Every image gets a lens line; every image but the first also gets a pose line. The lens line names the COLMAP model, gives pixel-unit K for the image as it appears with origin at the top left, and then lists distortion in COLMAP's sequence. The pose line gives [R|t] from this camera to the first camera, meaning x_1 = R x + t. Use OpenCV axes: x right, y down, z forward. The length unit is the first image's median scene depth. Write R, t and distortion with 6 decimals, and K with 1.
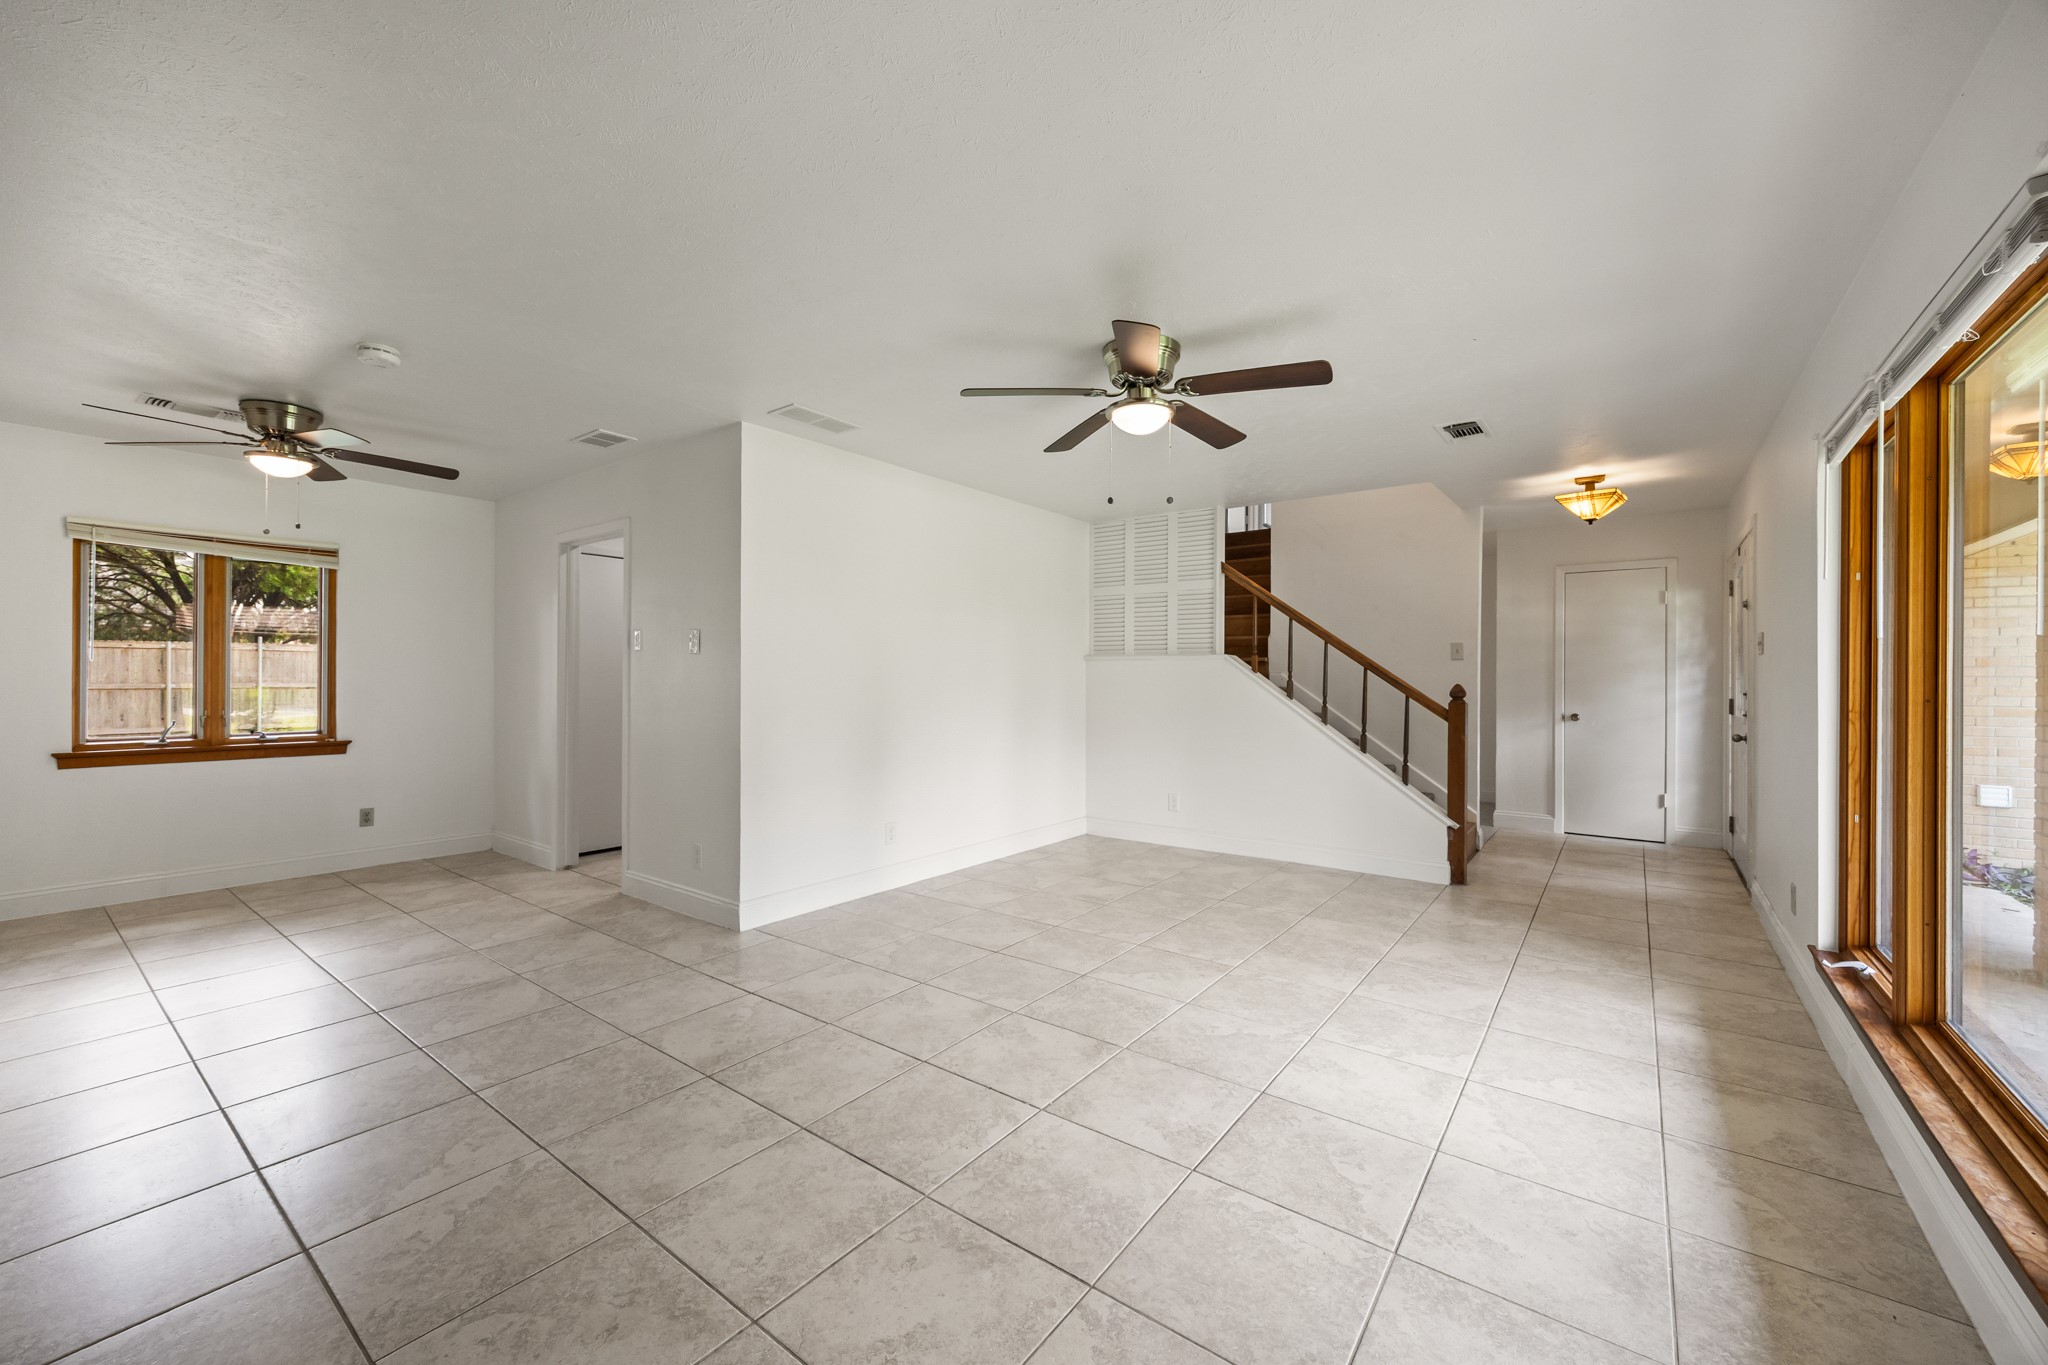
lens RADIAL K [[797.1, 0, 1026.4], [0, 797.1, 680.4], [0, 0, 1]] dist [0.003848, 0.000353]
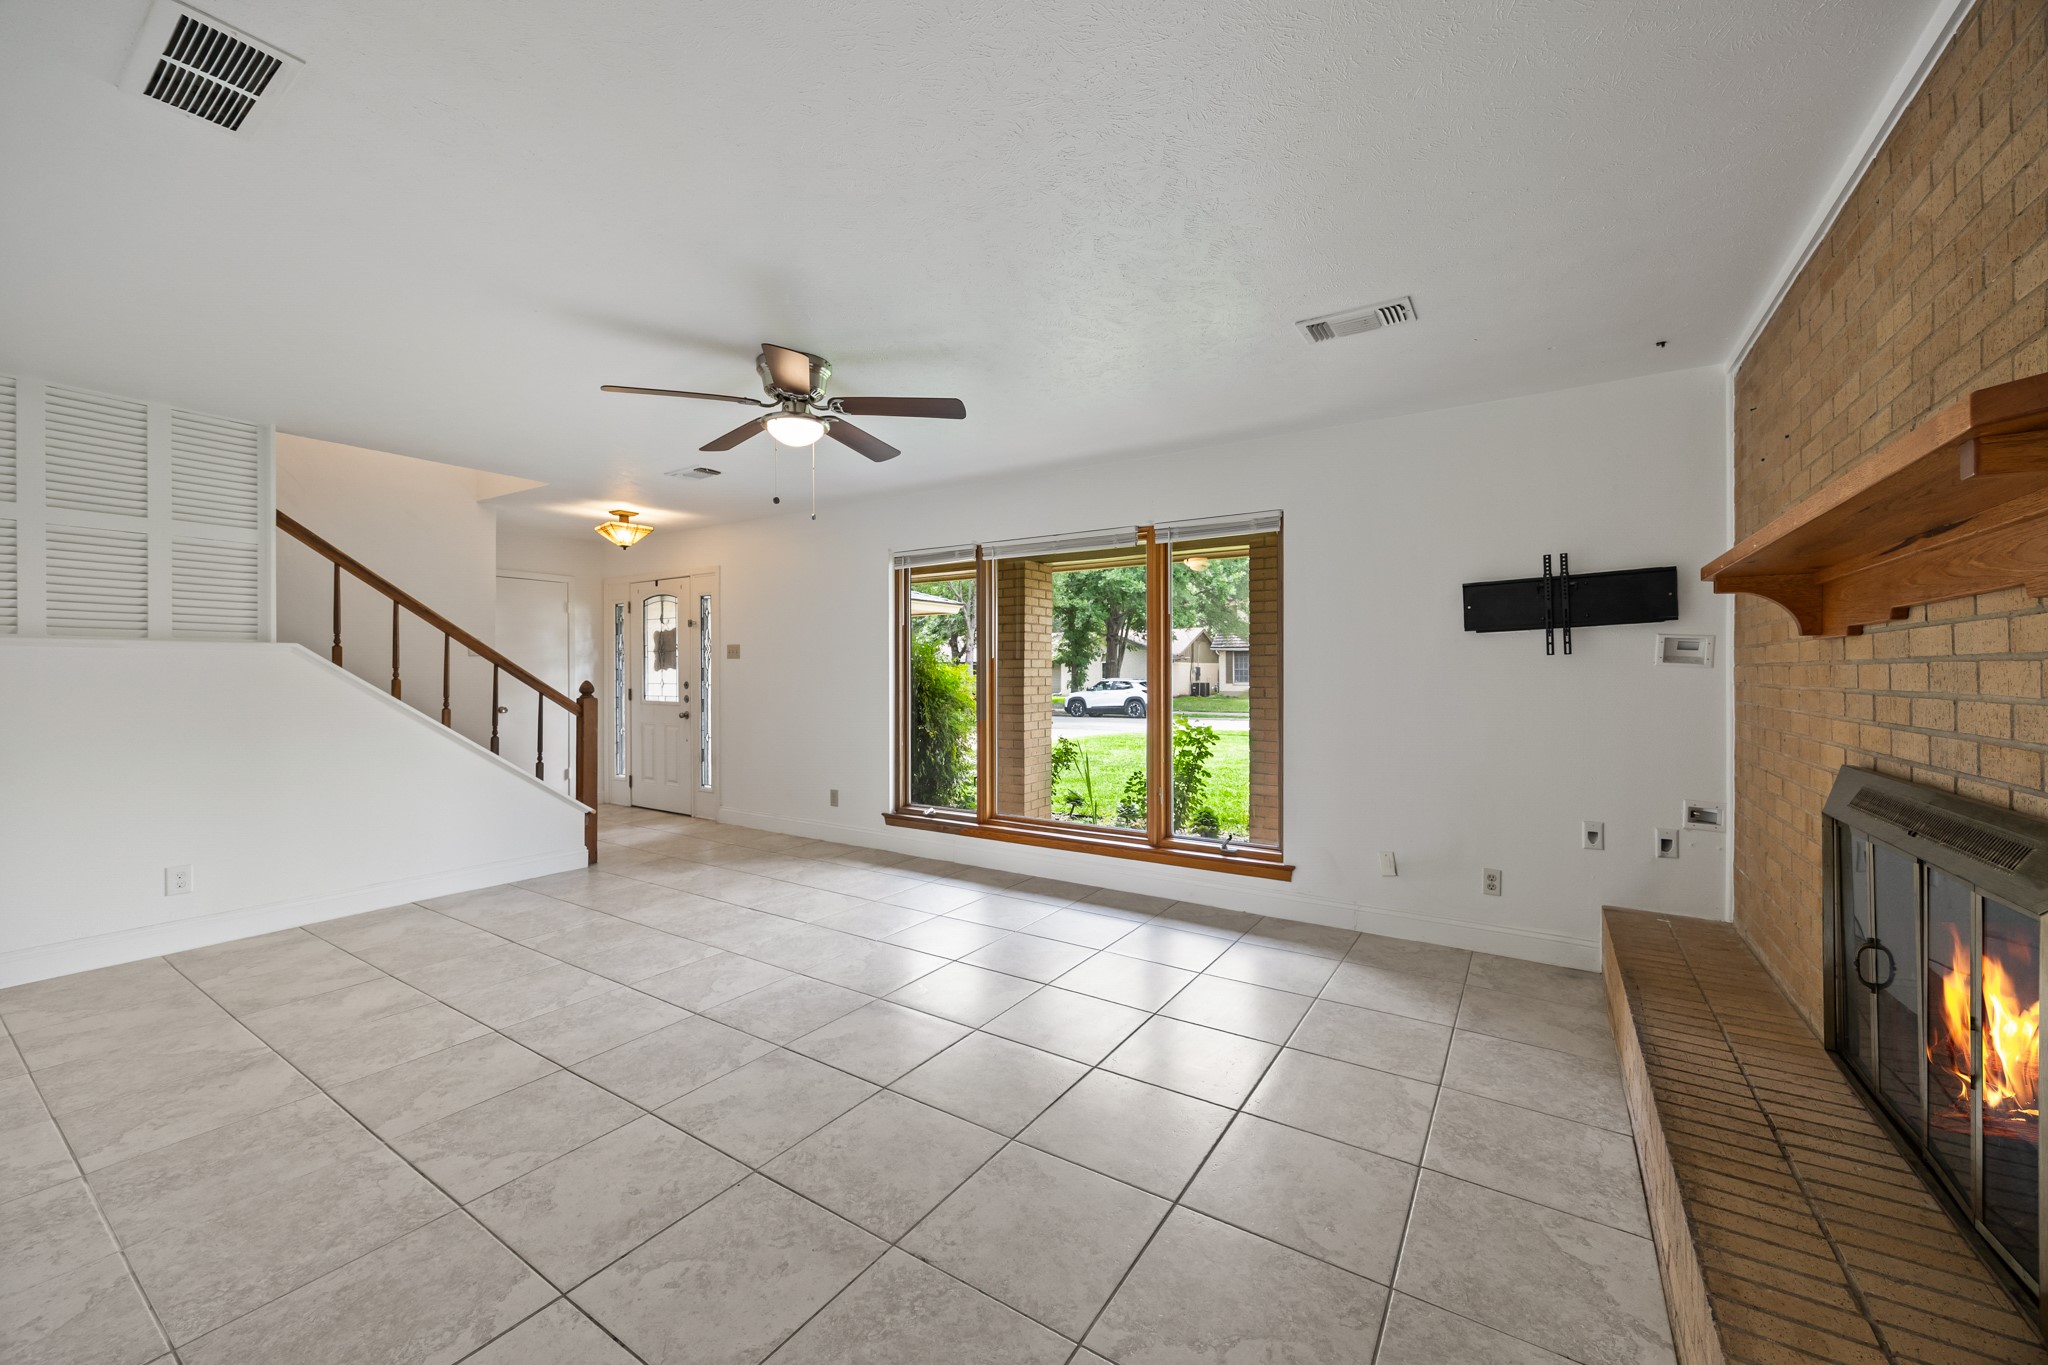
lens RADIAL K [[787.1, 0, 1024.0], [0, 787.1, 682.5], [0, 0, 1]] dist [-0.001150, -0.000215]
pose [[-0.067673, -0.015873, 0.997581, -0.822593], [0.003406, 0.999864, 0.016140, -0.012165], [-0.997702, 0.004490, -0.067610, 0.695945]]
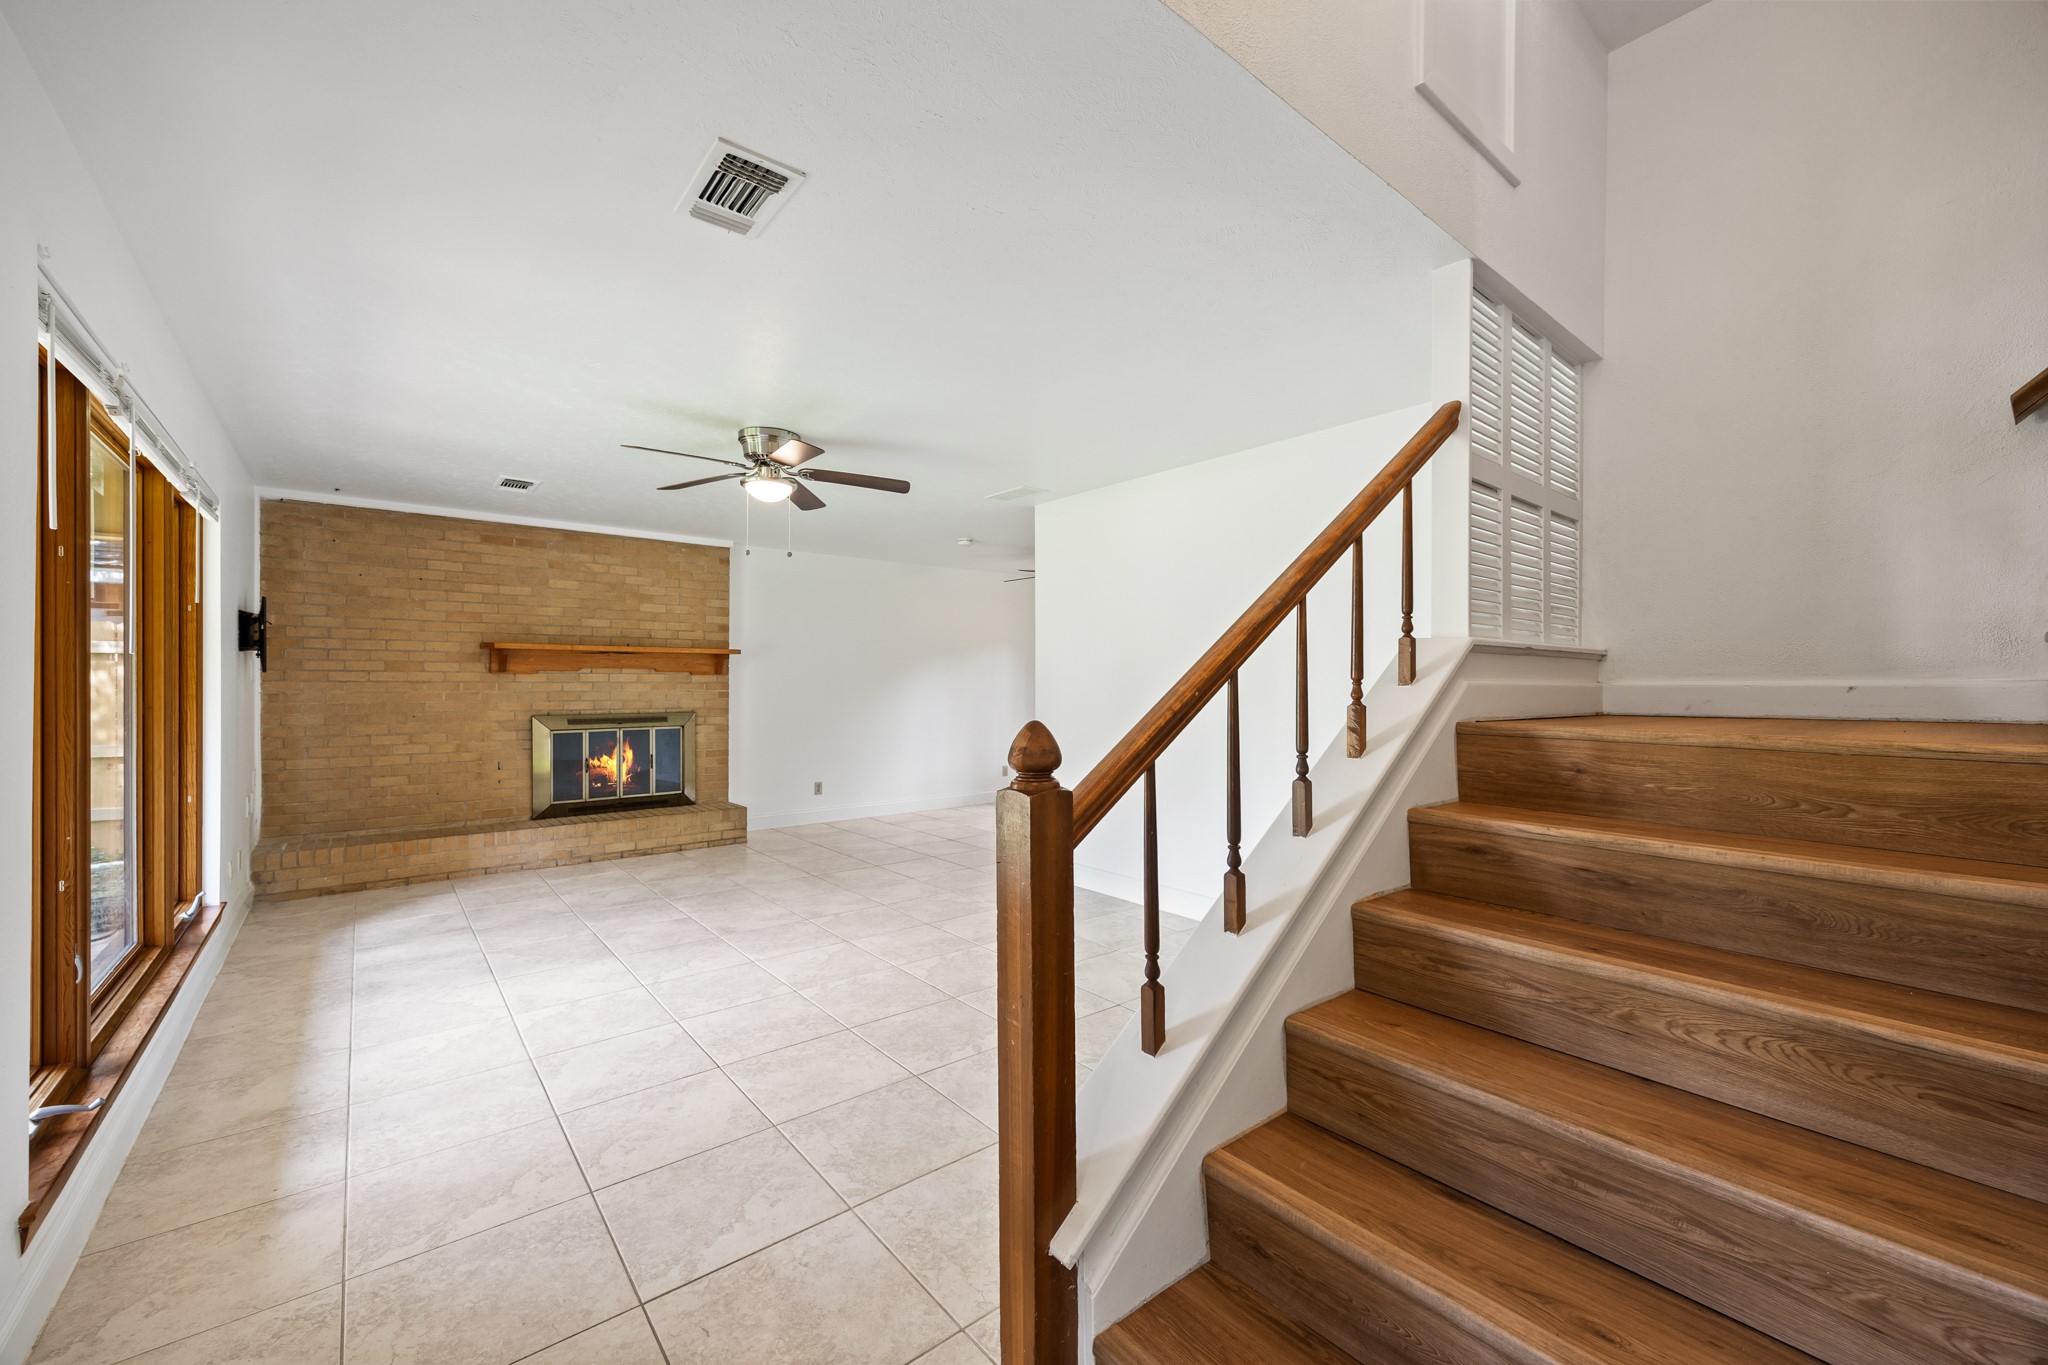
lens RADIAL K [[811.9, 0, 1027.0], [0, 811.9, 687.2], [0, 0, 1]] dist [0.009553, -0.000852]
pose [[-0.235414, 0.000063, -0.971895, 1.190155], [-0.004610, 0.999989, 0.001181, -0.012059], [0.971884, 0.004758, -0.235411, 1.548011]]
